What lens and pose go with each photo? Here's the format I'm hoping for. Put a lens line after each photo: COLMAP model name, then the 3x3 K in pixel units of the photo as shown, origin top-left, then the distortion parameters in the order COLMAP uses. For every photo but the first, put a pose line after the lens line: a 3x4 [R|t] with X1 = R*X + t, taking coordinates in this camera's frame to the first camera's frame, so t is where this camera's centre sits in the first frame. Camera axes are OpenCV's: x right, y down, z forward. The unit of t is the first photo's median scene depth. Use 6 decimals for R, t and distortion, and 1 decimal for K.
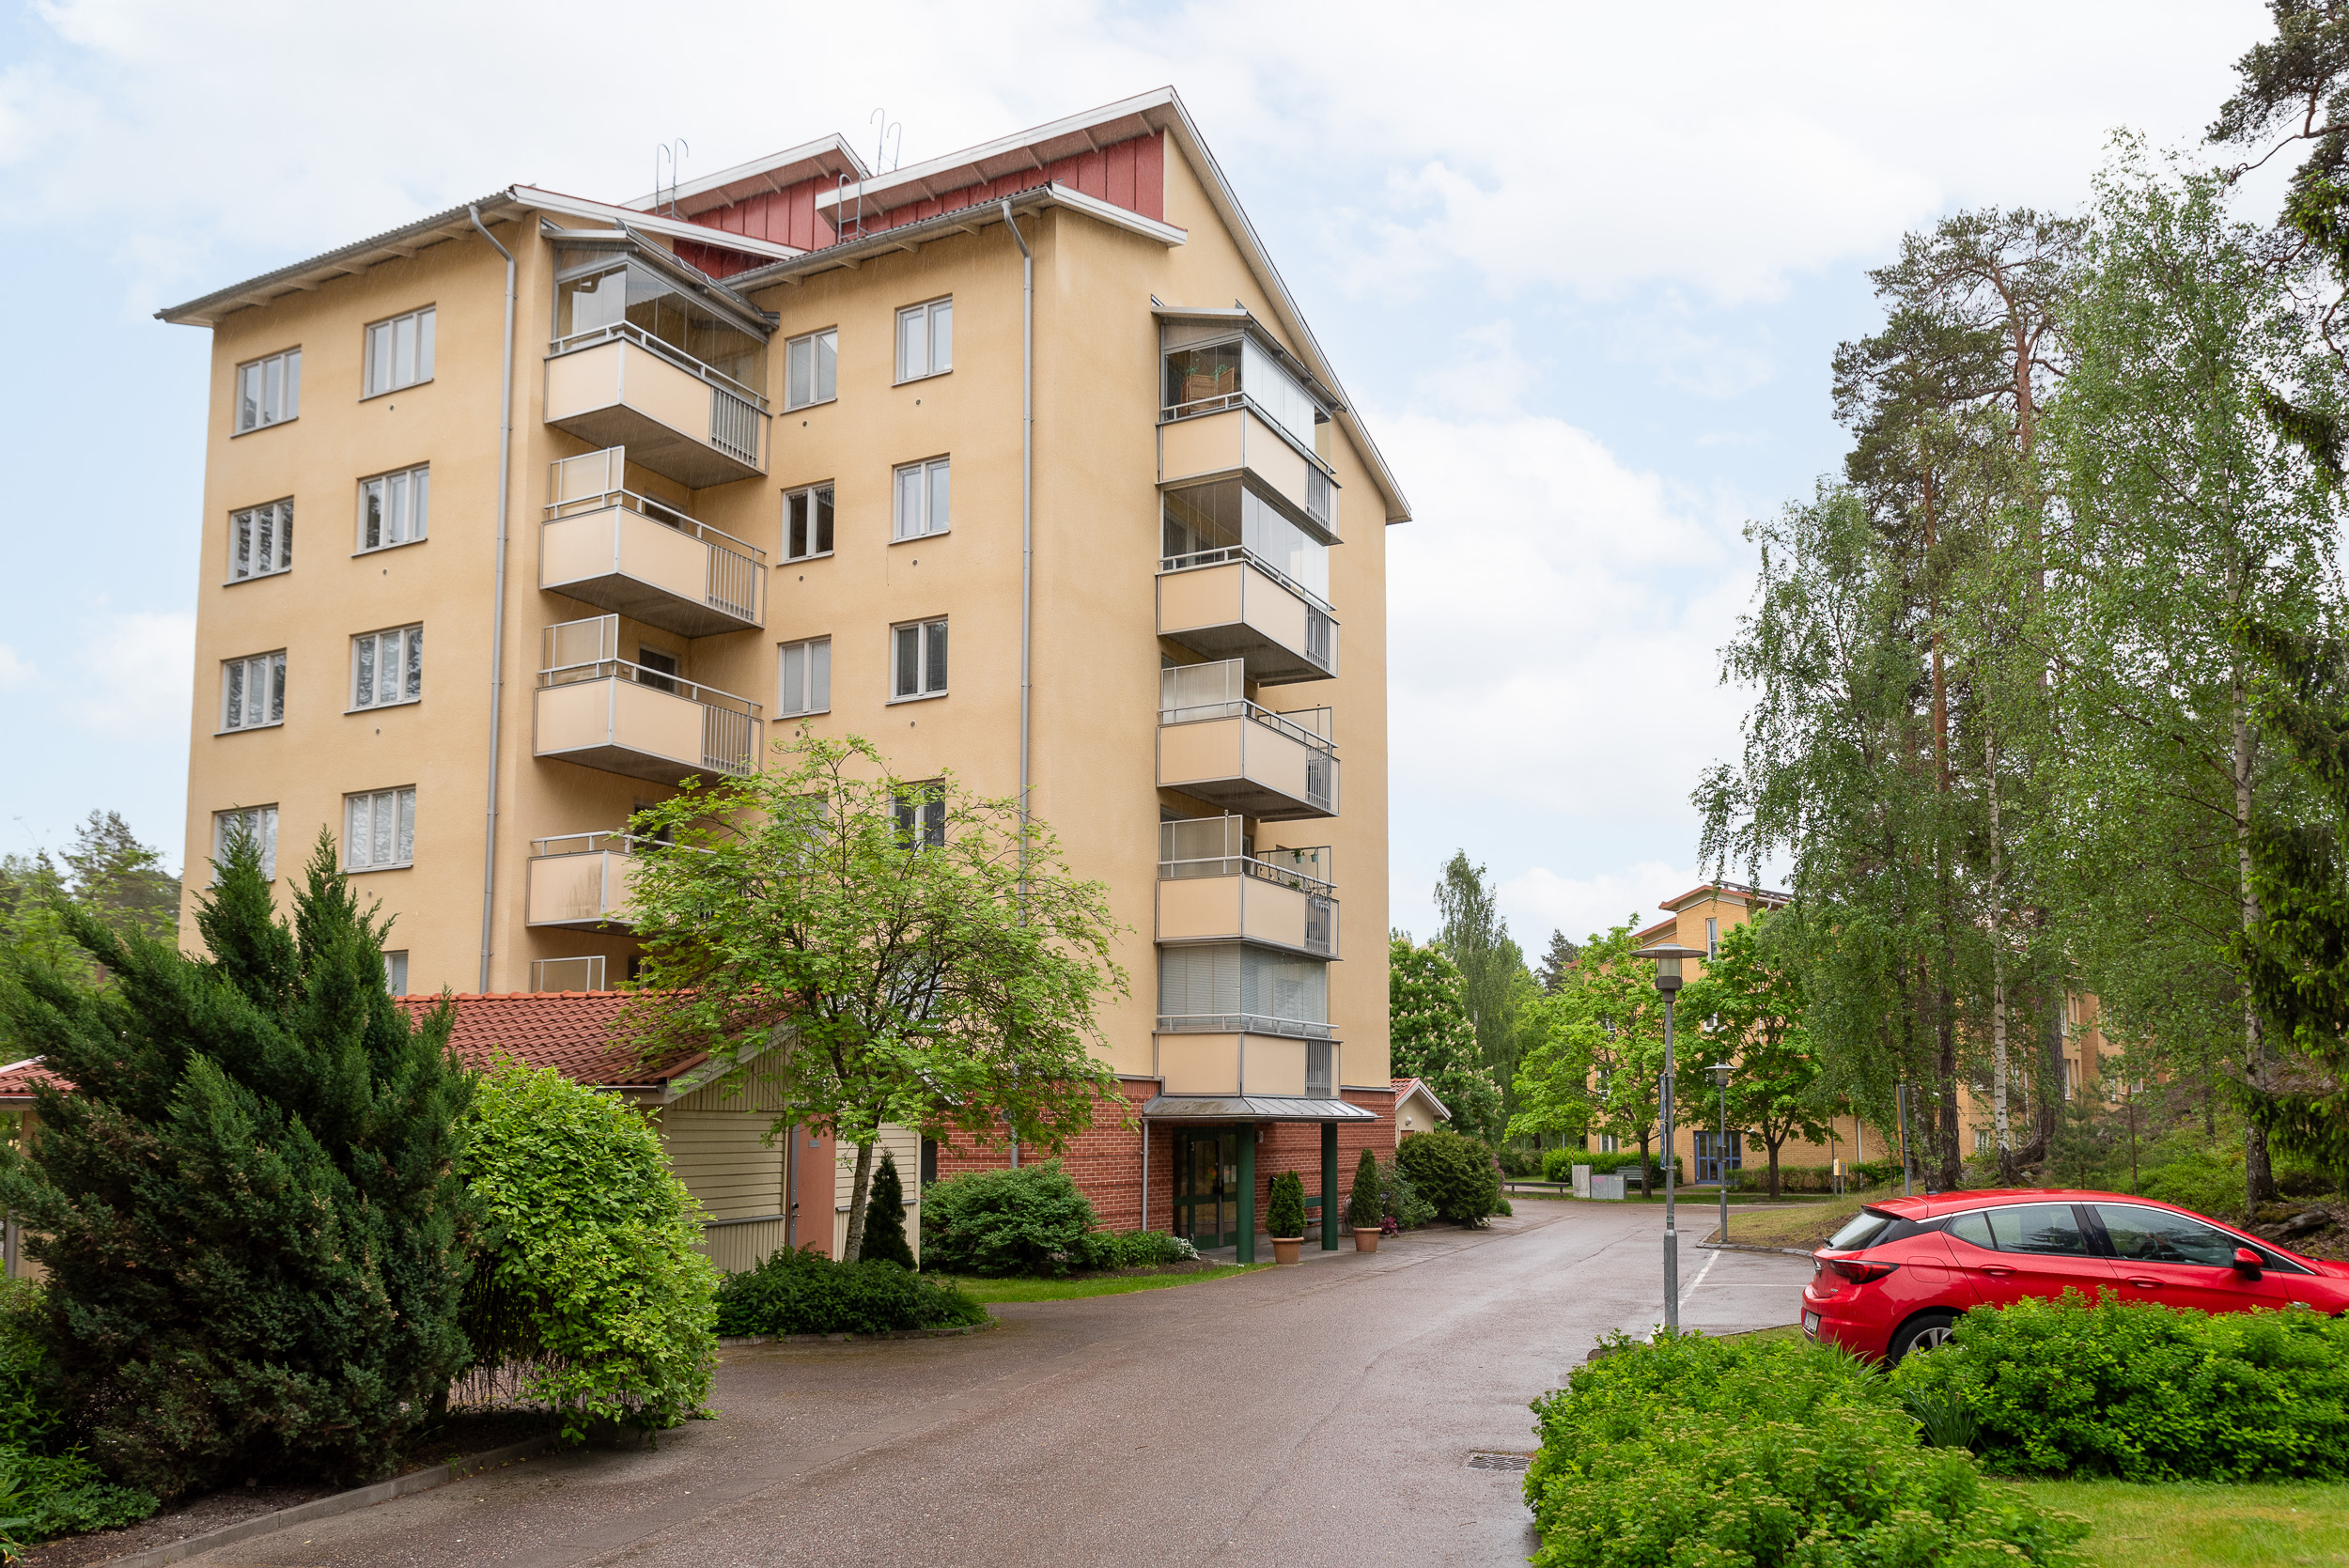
lens RADIAL K [[1644.2, 0, 1331.2], [0, 1644.2, 977.7], [0, 0, 1]] dist [0.002321, -0.001553]
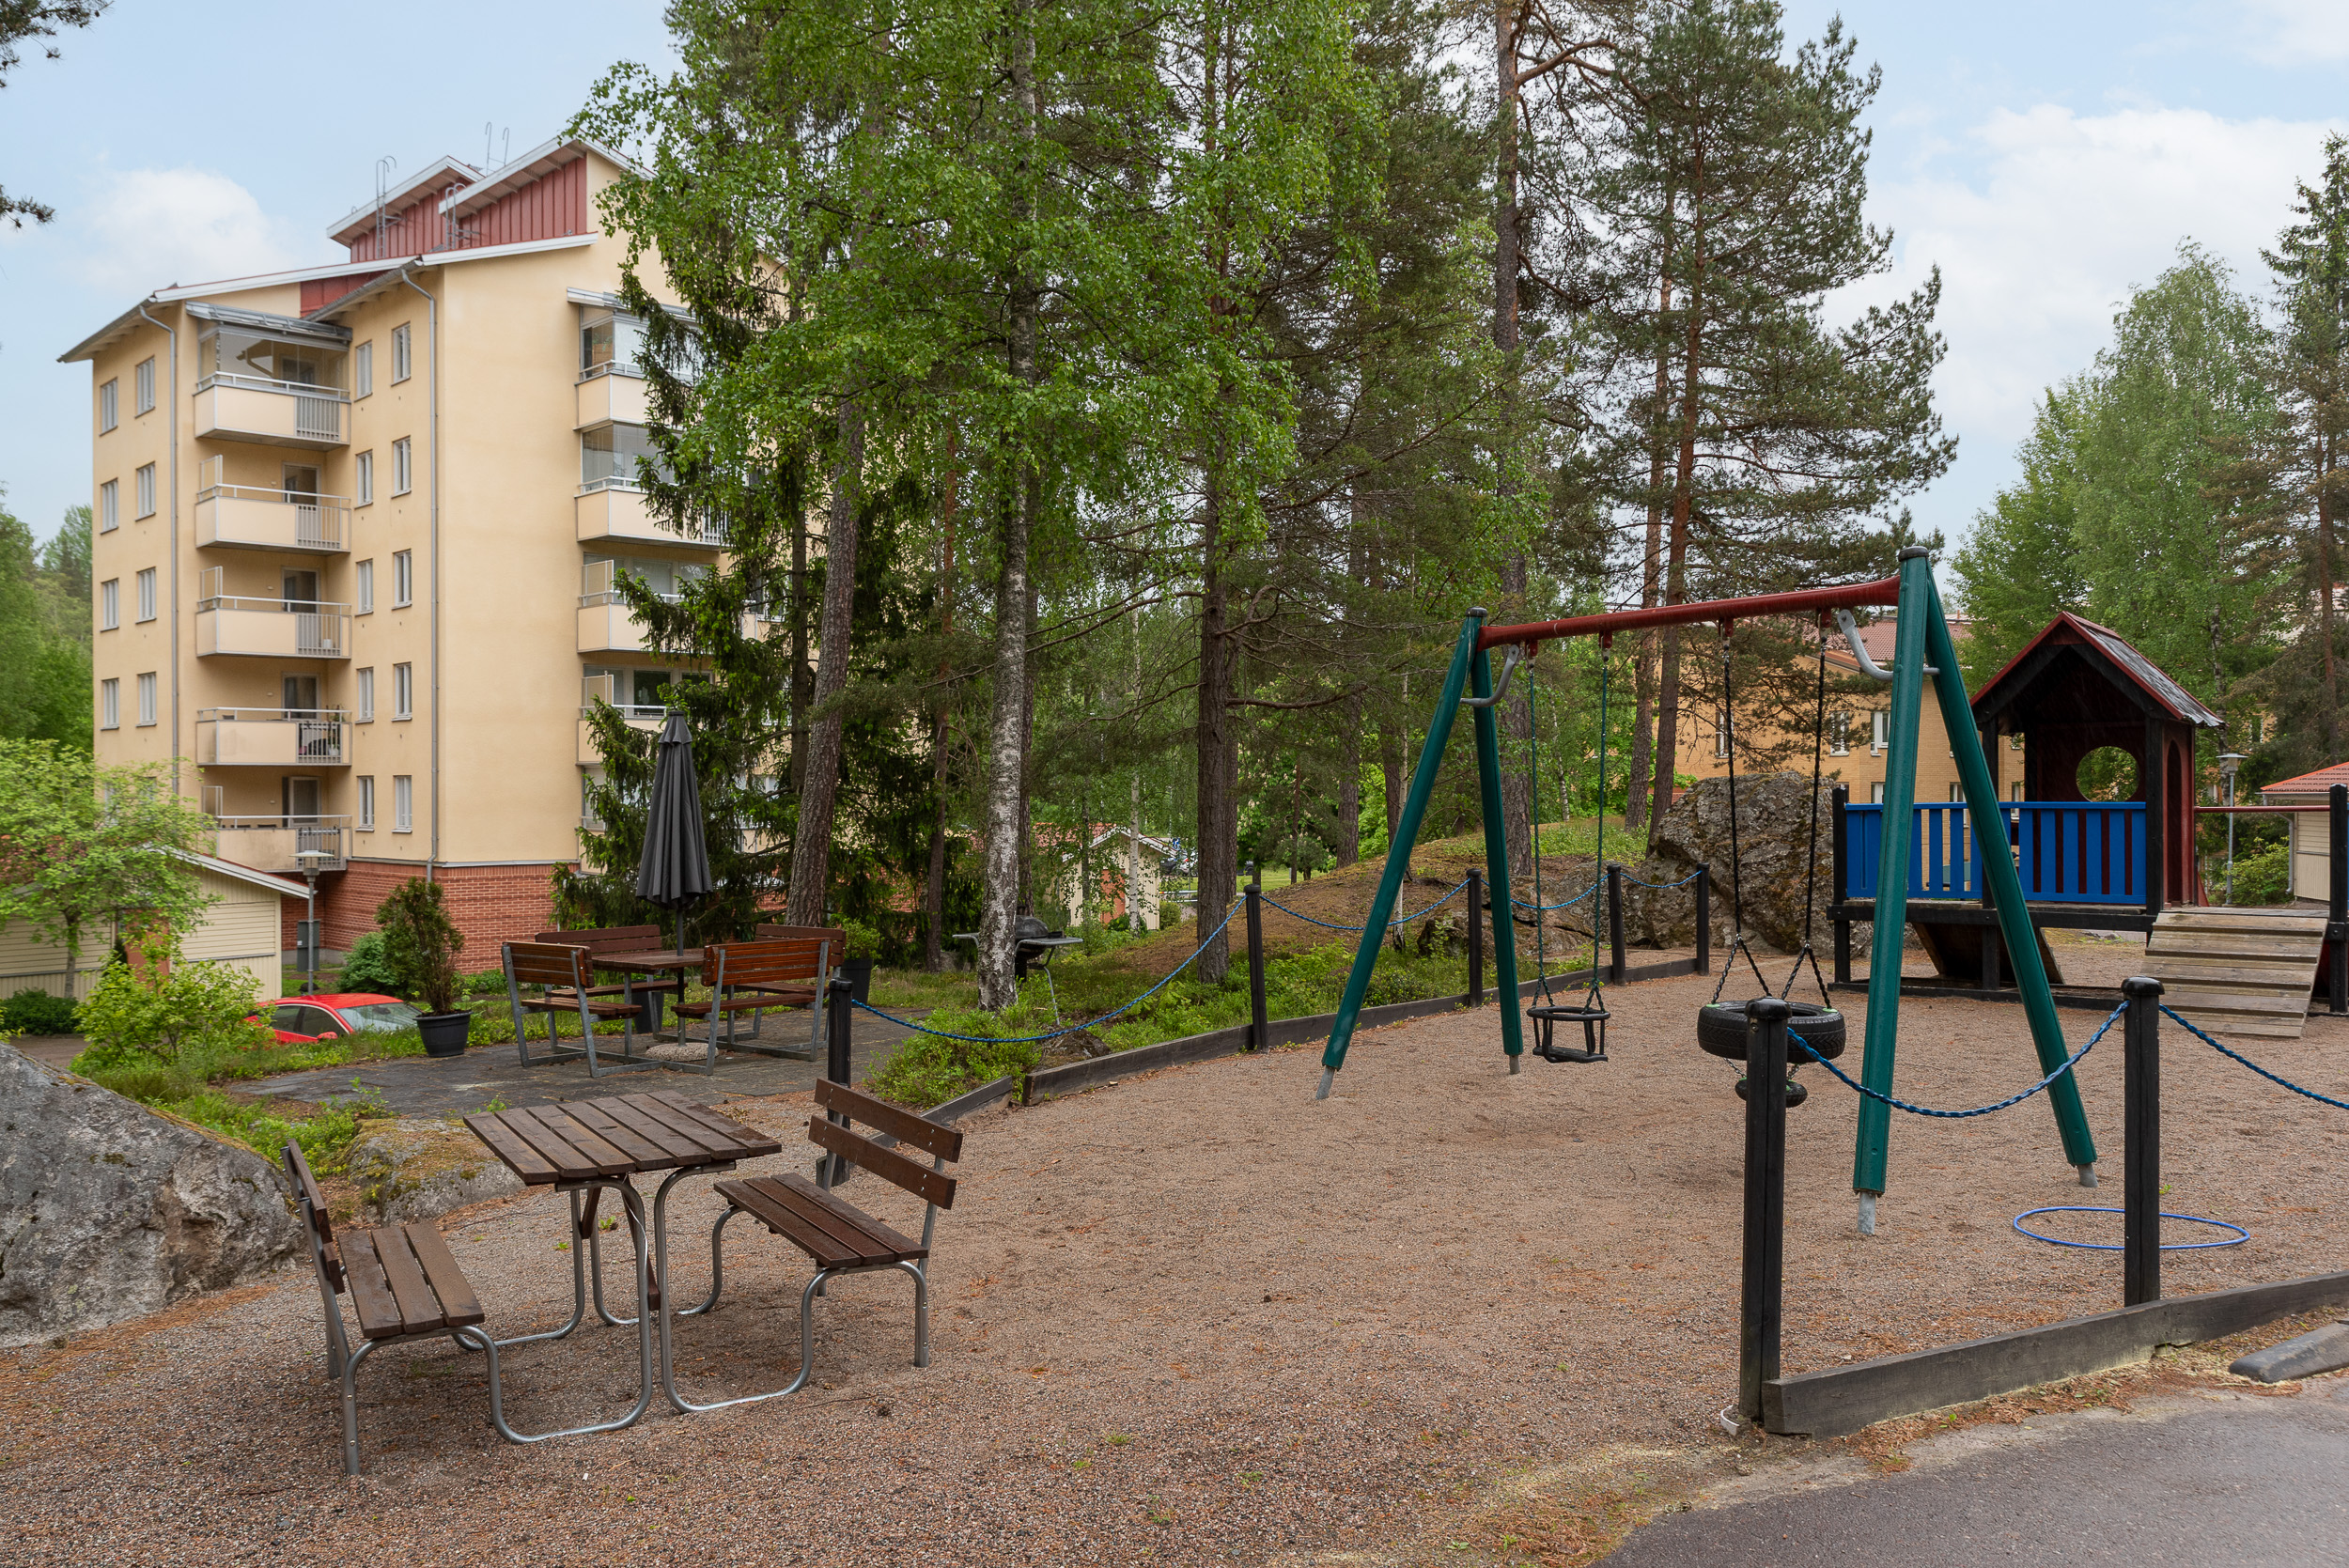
lens RADIAL K [[1882.8, 0, 1174.5], [0, 1882.8, 784.0], [0, 0, 1]] dist [-0.000937, 0.001874]
pose [[0.926942, 0.004946, -0.375173, 0.971922], [0.029354, 0.995892, 0.085656, -0.127891], [0.374056, -0.090411, 0.922989, -0.298984]]
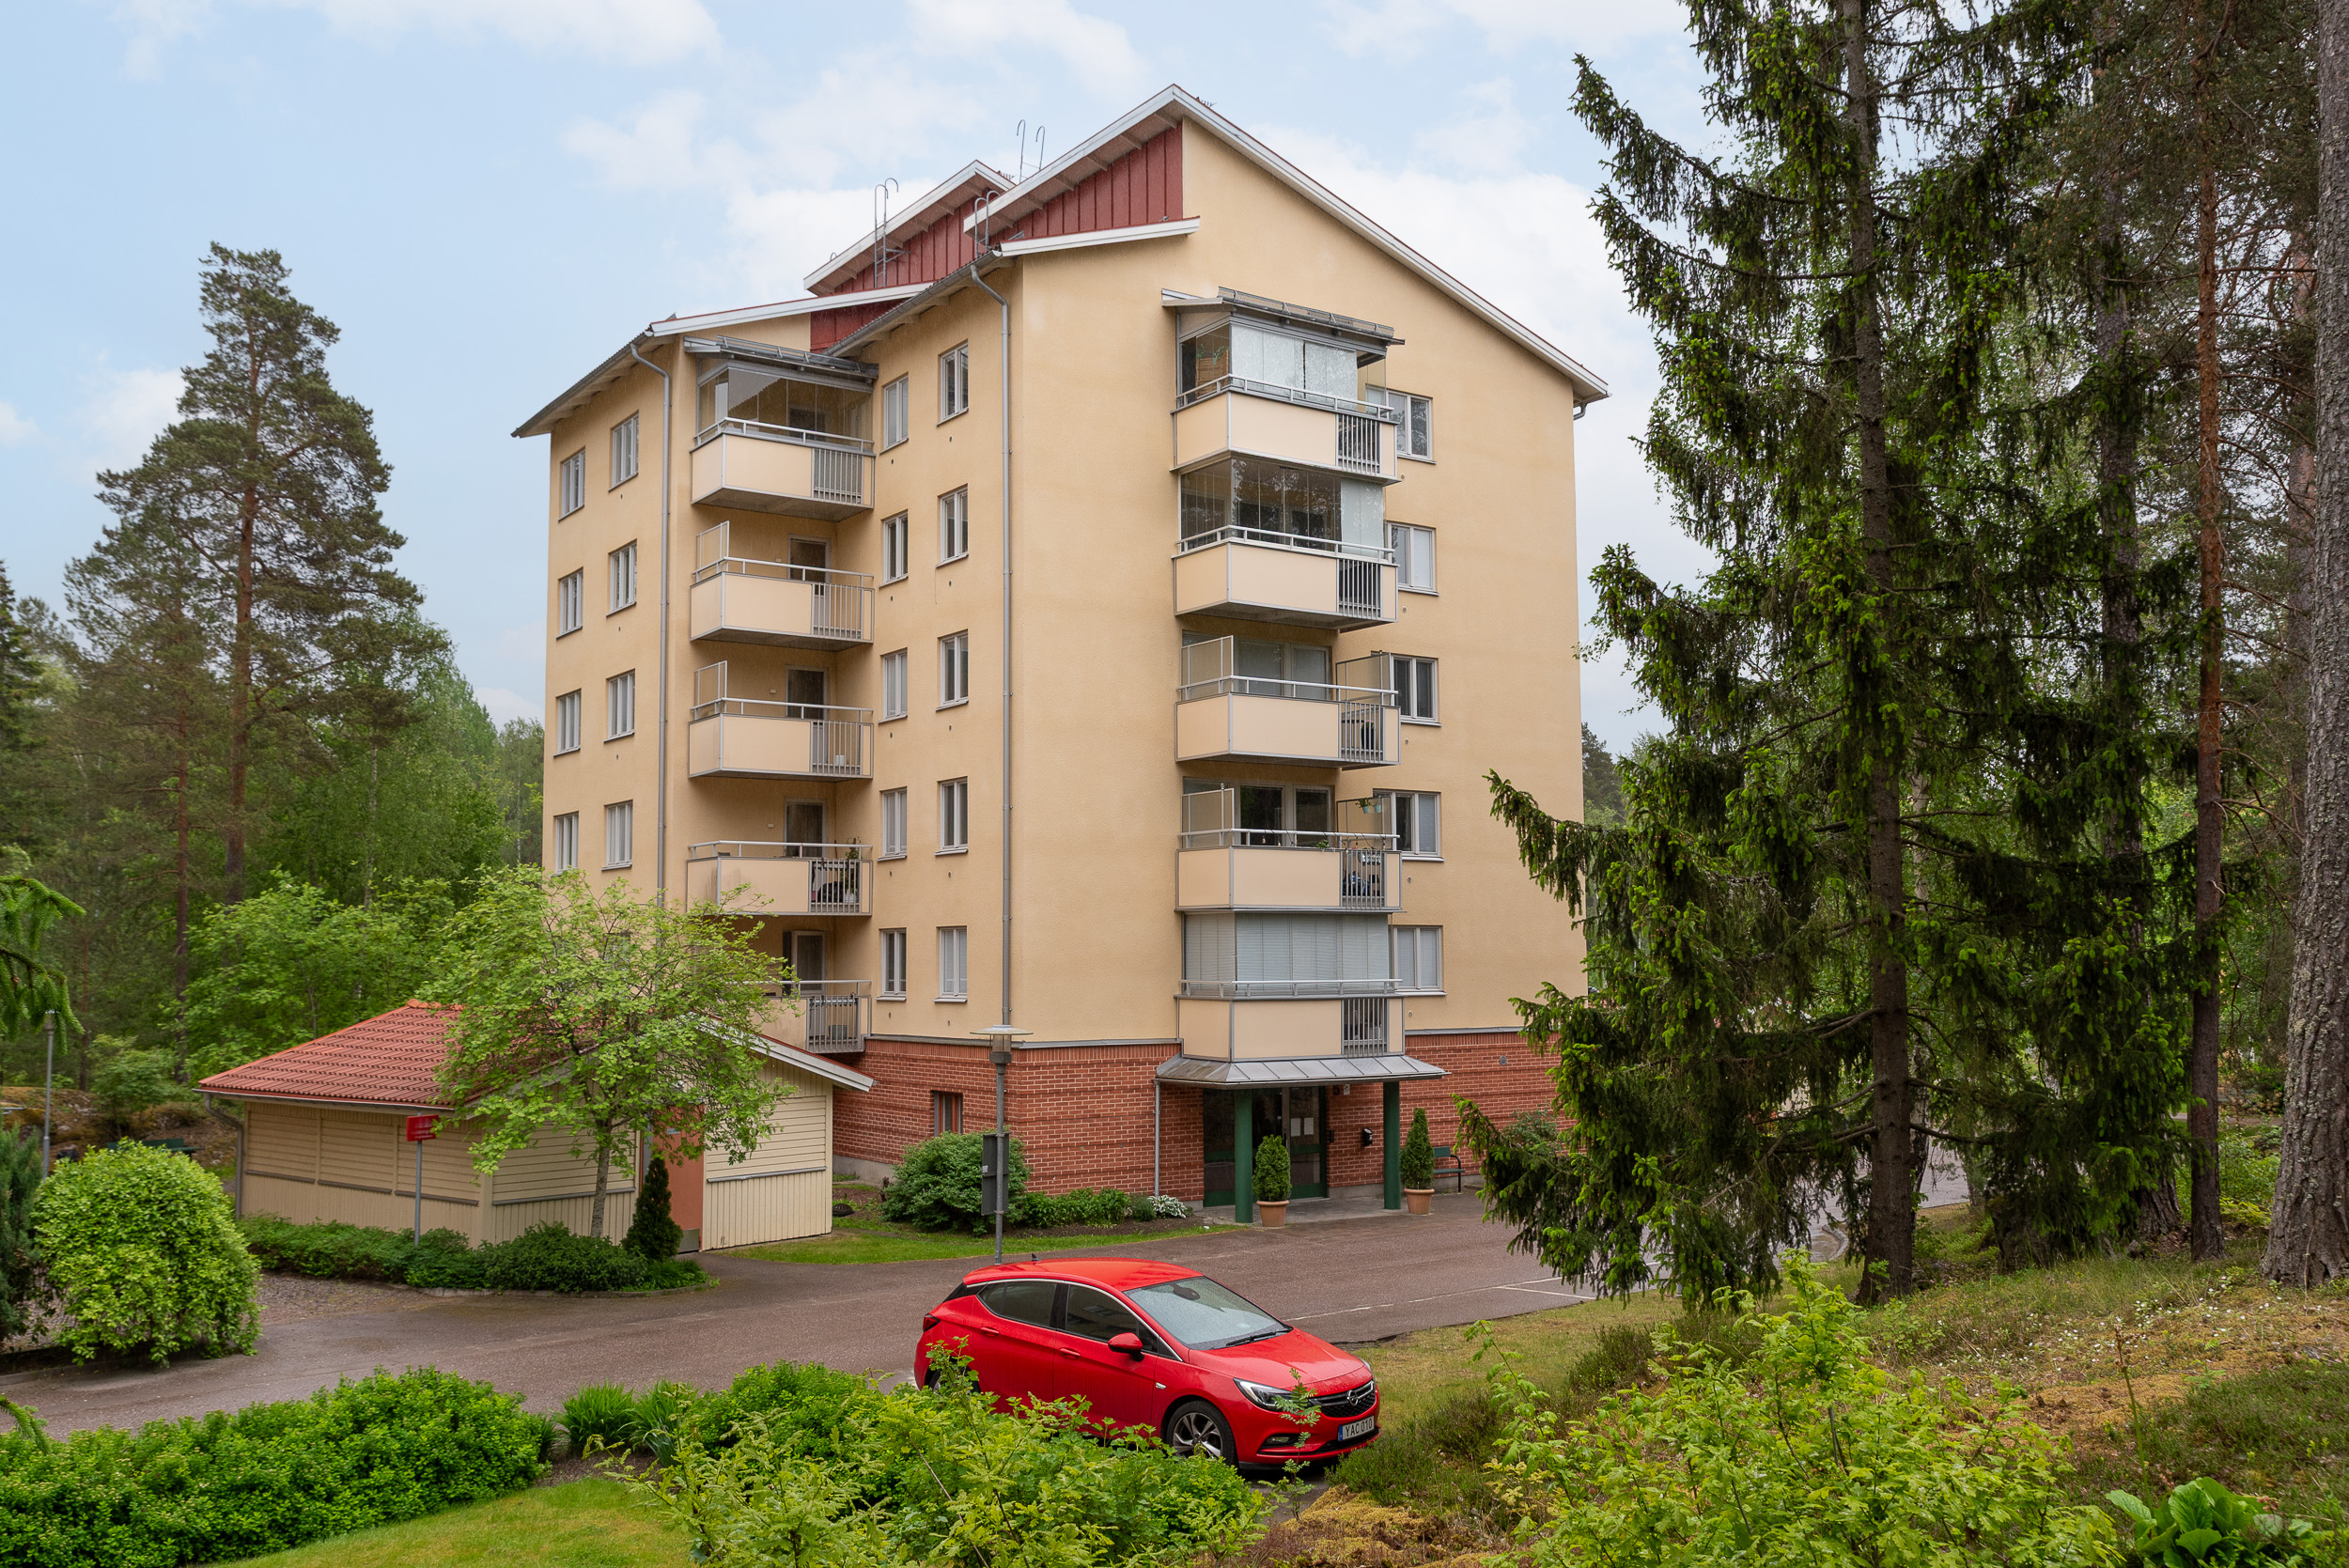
lens RADIAL K [[1988.1, 0, 1174.5], [0, 1988.1, 784.0], [0, 0, 1]] dist [0.008379, 0.003488]
pose [[0.857778, -0.043514, -0.512175, 0.547839], [0.046455, 0.998895, -0.007064, -0.093511], [0.511916, -0.017734, 0.858852, -0.093641]]
